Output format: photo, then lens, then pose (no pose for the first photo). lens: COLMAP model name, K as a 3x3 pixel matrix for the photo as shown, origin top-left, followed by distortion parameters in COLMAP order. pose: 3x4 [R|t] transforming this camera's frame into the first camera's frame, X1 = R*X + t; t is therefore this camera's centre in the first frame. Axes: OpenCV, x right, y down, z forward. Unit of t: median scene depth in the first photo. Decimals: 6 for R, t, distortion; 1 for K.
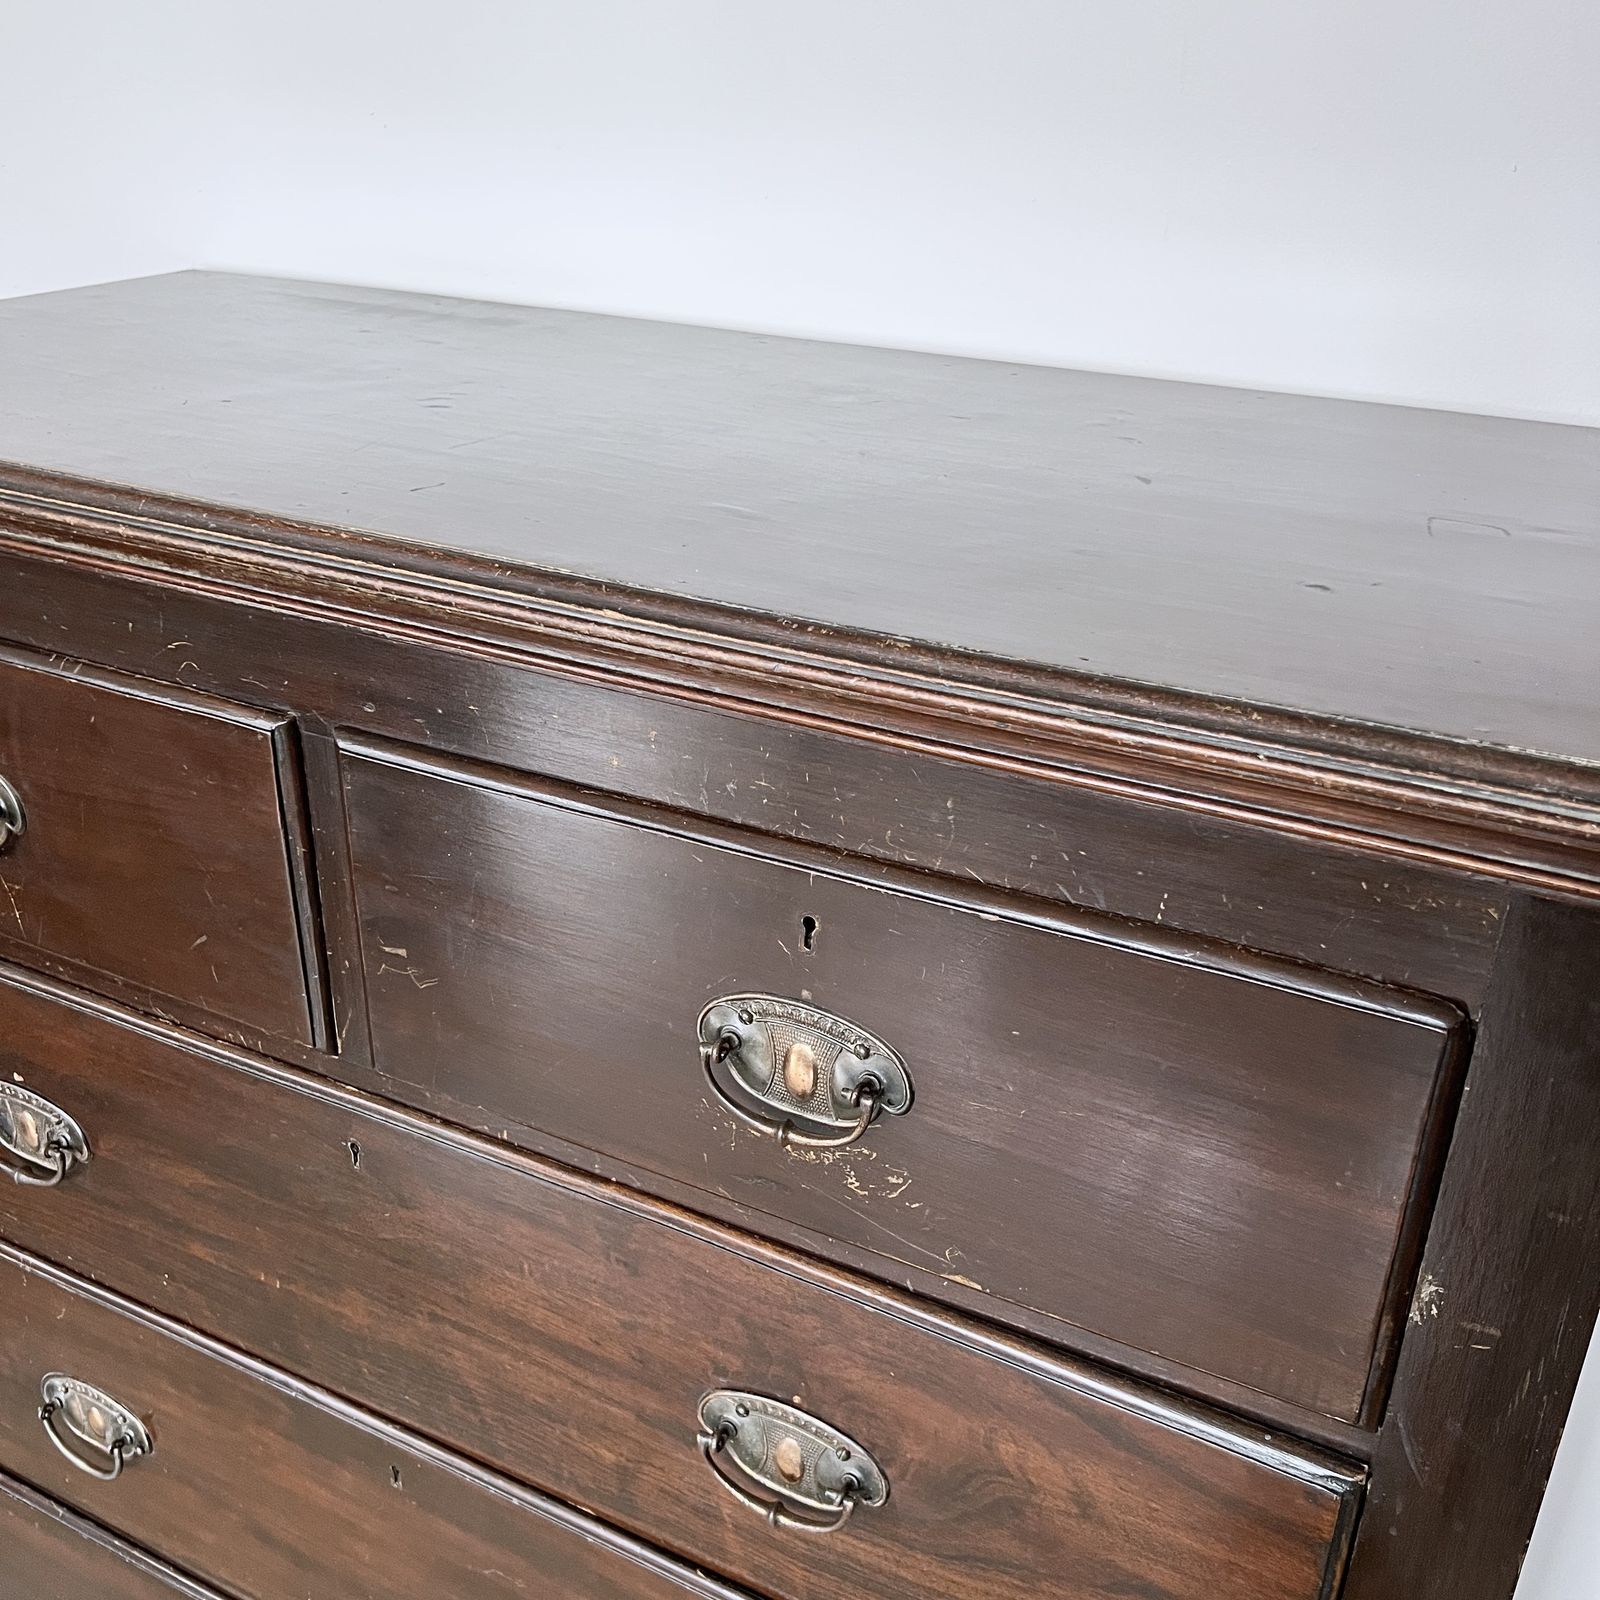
lens RADIAL K [[1611.4, 0, 807.1], [0, 1611.4, 804.0], [0, 0, 1]] dist [0.087407, -0.174265]
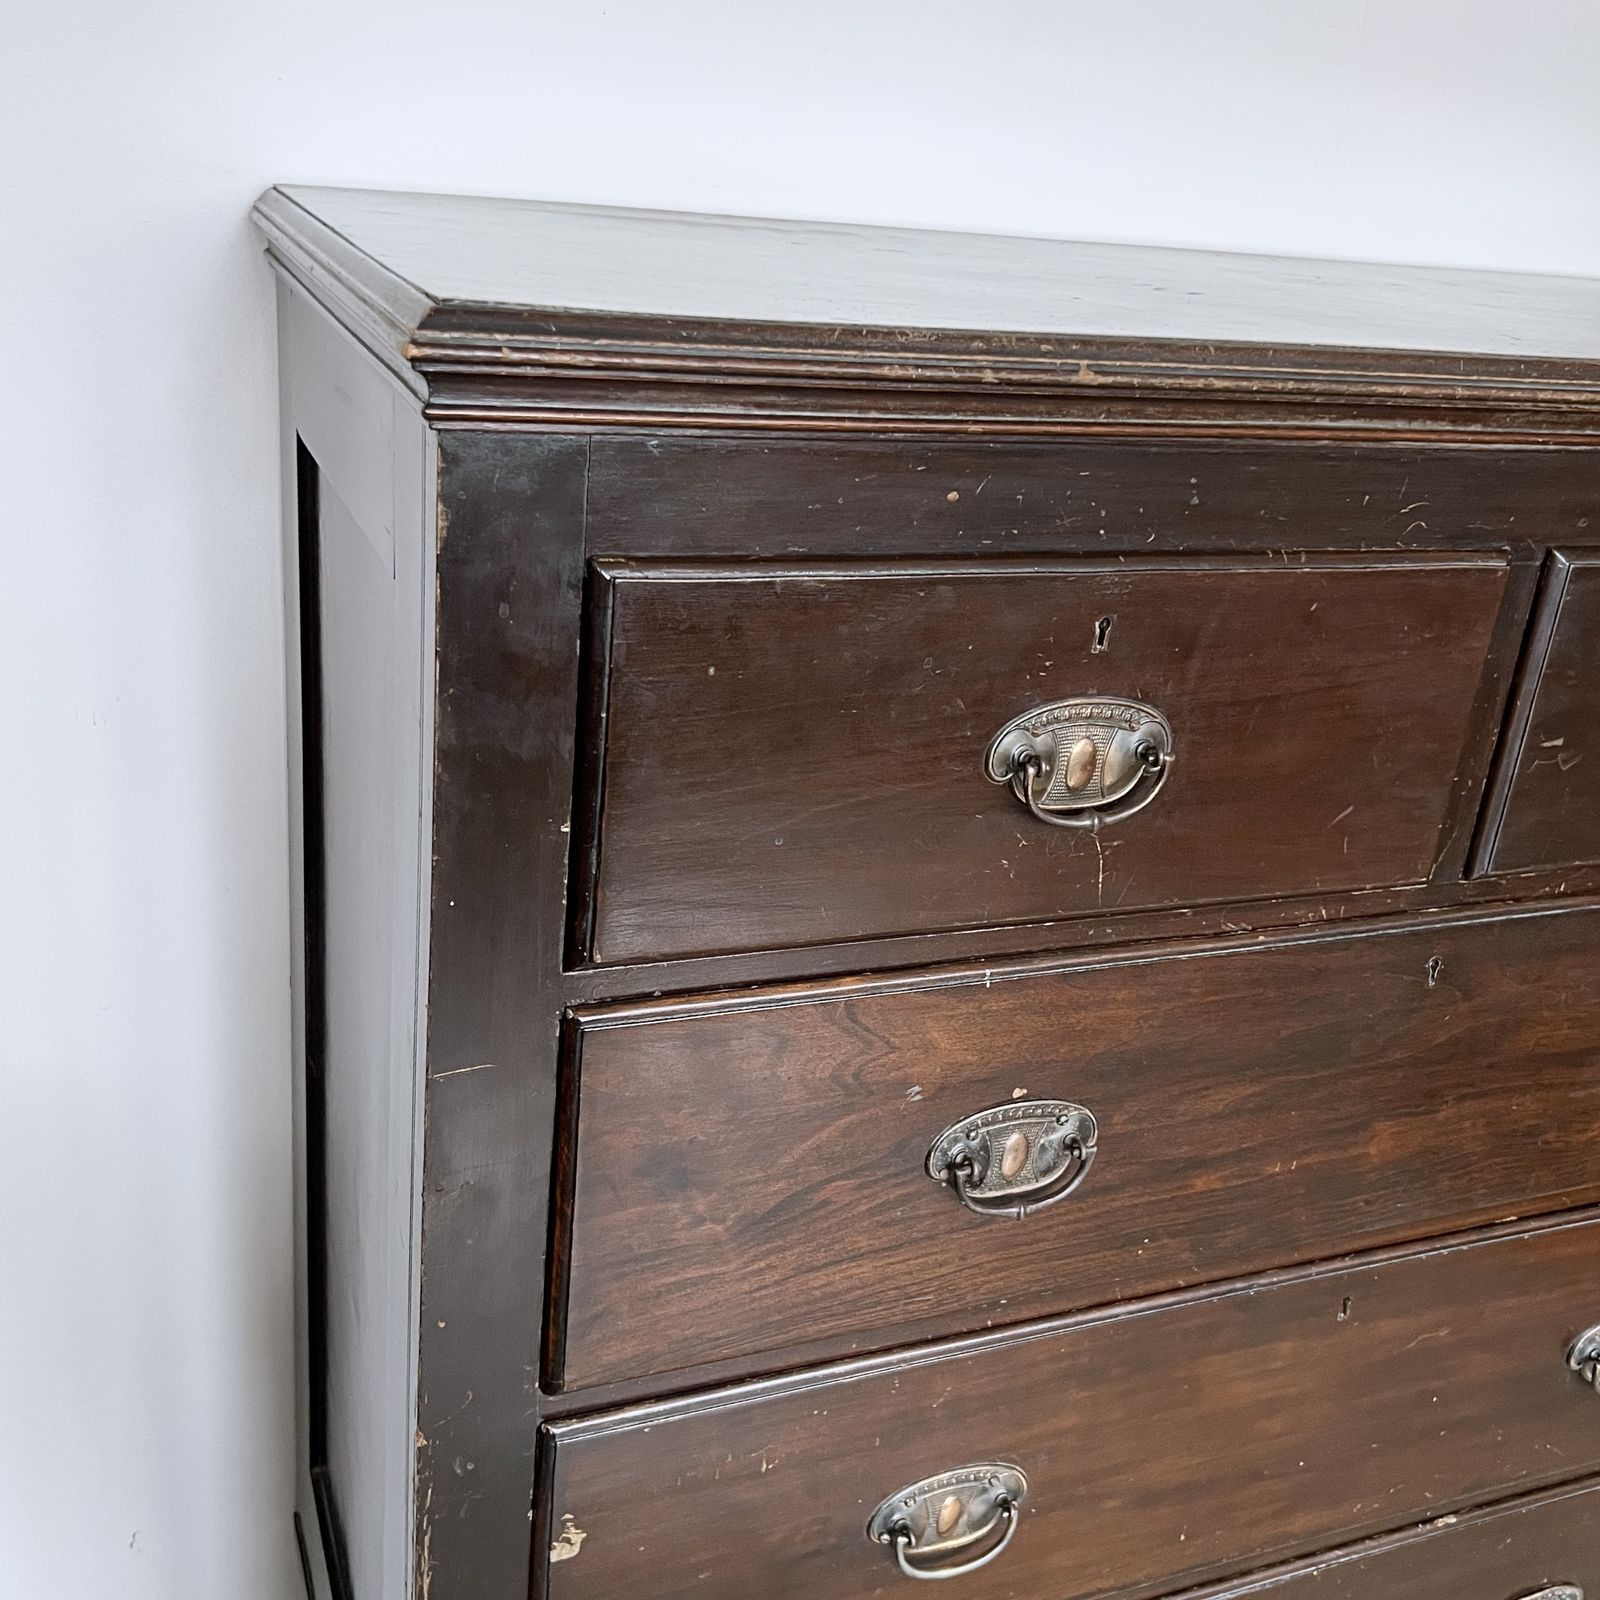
lens RADIAL K [[1677.8, 0, 774.6], [0, 1677.8, 785.6], [0, 0, 1]] dist [0.093426, -0.189279]
pose [[0.652629, -0.243692, 0.717419, -1.521800], [0.260843, 0.961249, 0.089230, -0.134228], [-0.711362, 0.128900, 0.690904, 0.586020]]
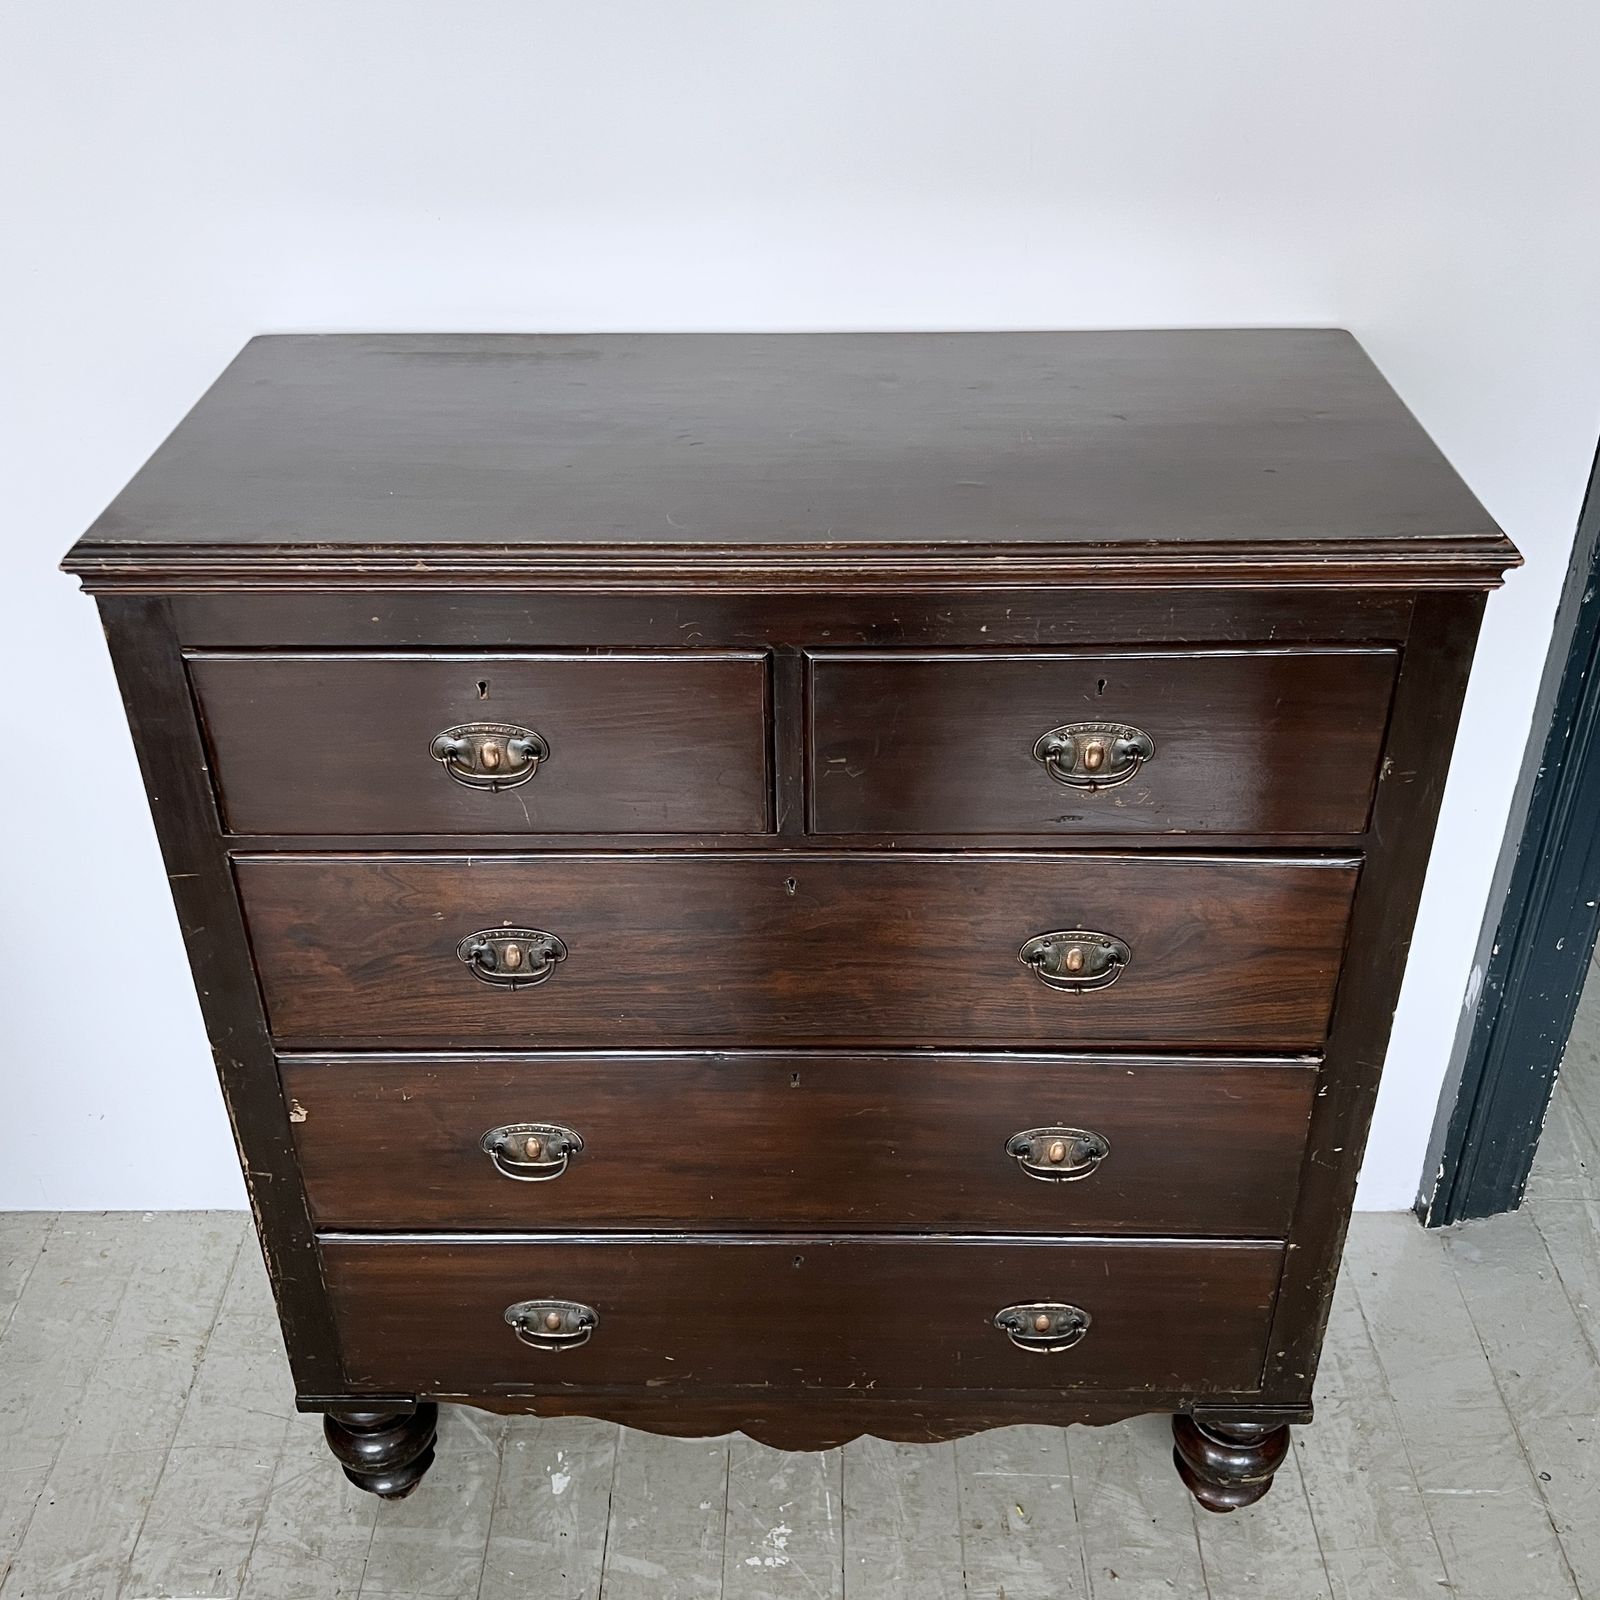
lens RADIAL K [[1733.4, 0, 795.0], [0, 1733.4, 770.5], [0, 0, 1]] dist [0.092321, -0.164362]
pose [[0.896061, -0.265332, 0.355913, -1.021783], [0.221010, 0.961941, 0.160700, -0.228315], [-0.385006, -0.065337, 0.920598, -0.792774]]
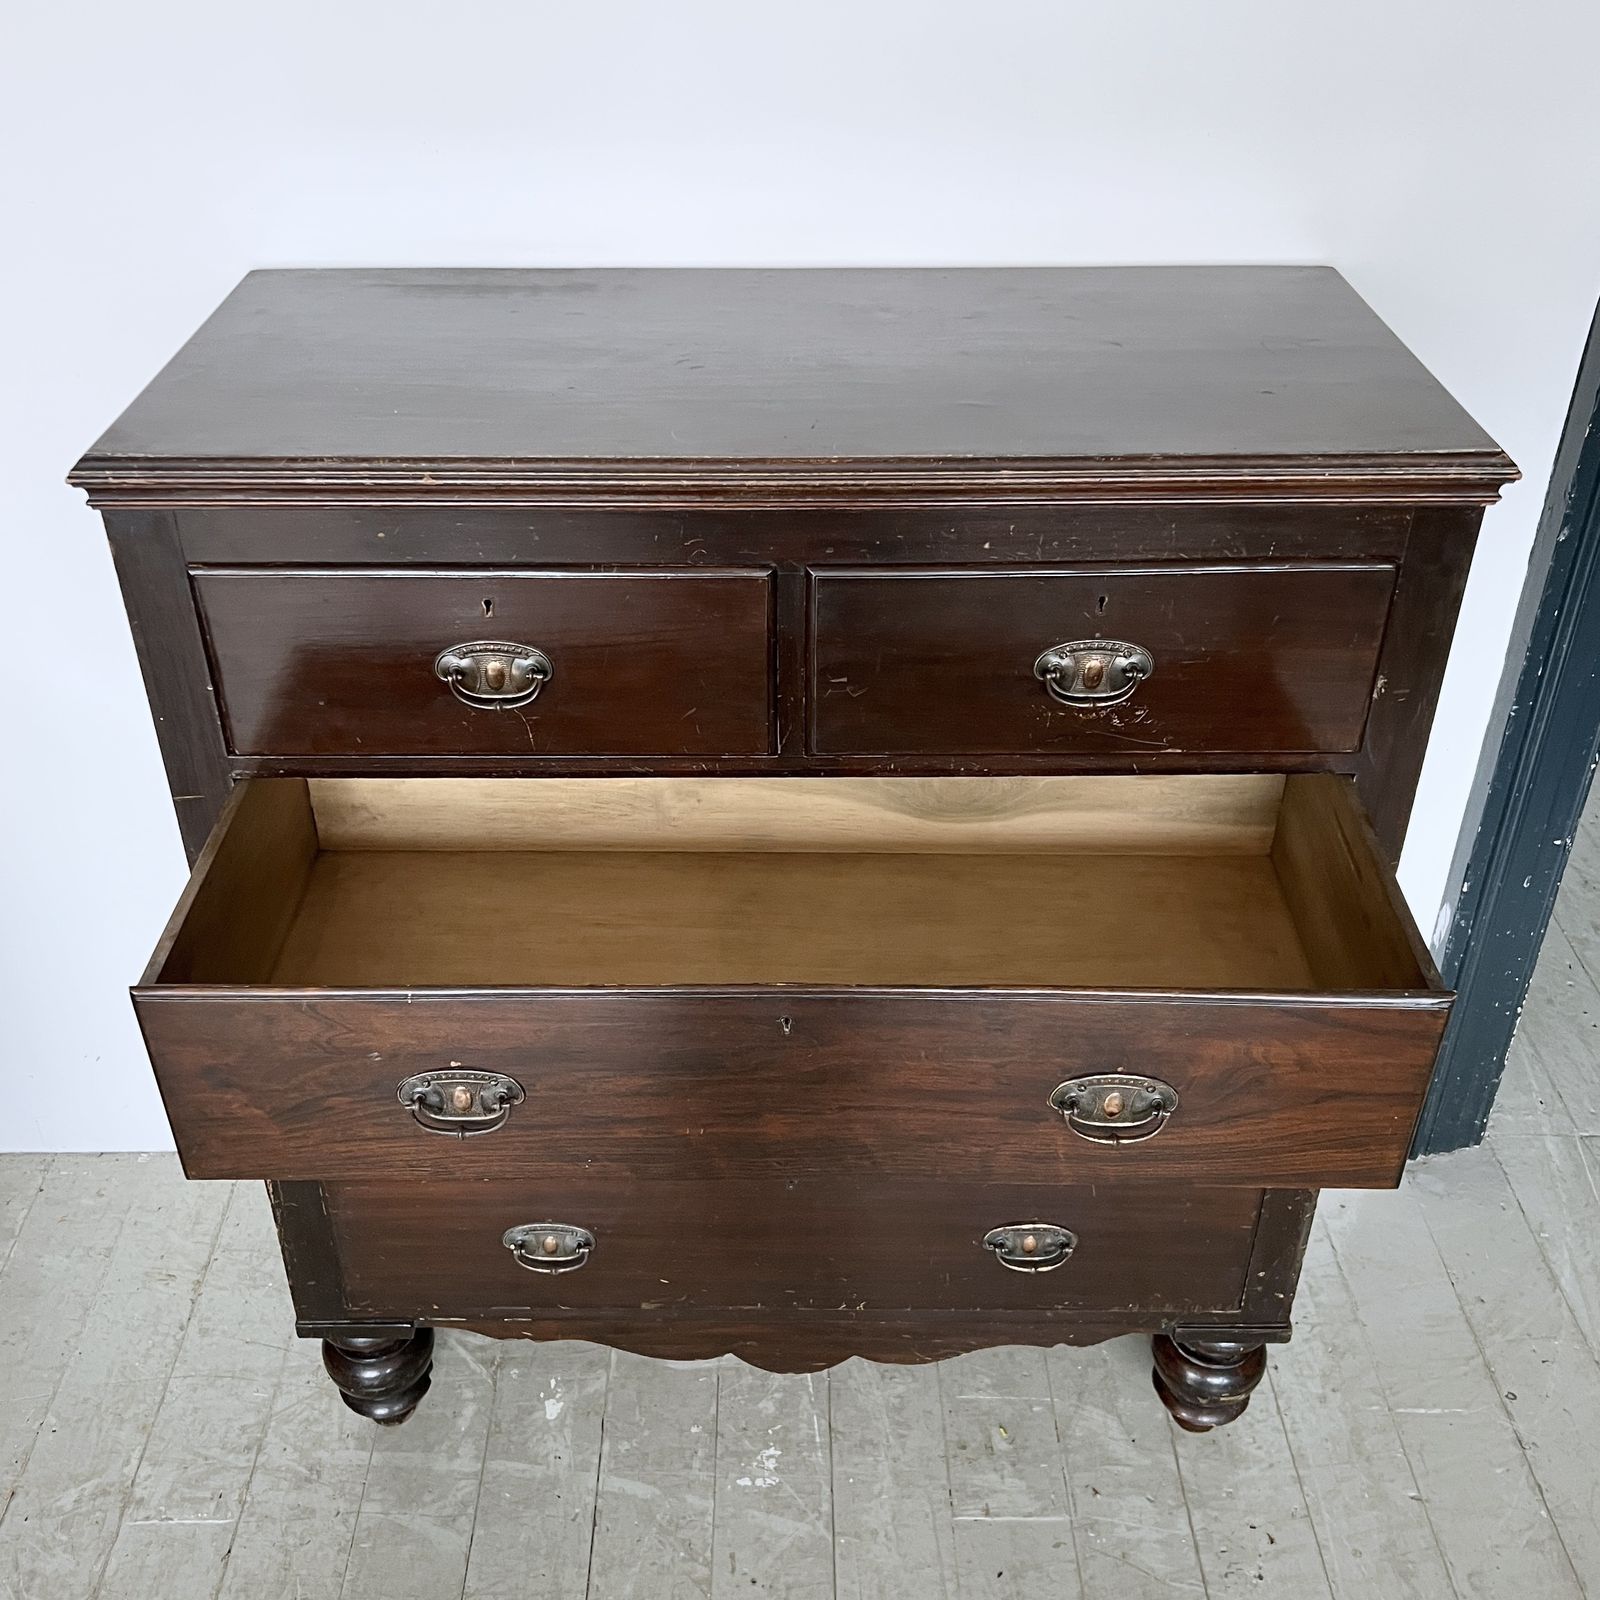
lens RADIAL K [[1677.8, 0, 774.6], [0, 1677.8, 785.6], [0, 0, 1]] dist [0.093426, -0.189279]
pose [[0.890693, -0.271101, 0.364924, -1.077624], [0.219346, 0.959392, 0.177356, -0.152199], [-0.398186, -0.077925, 0.913989, -0.736956]]
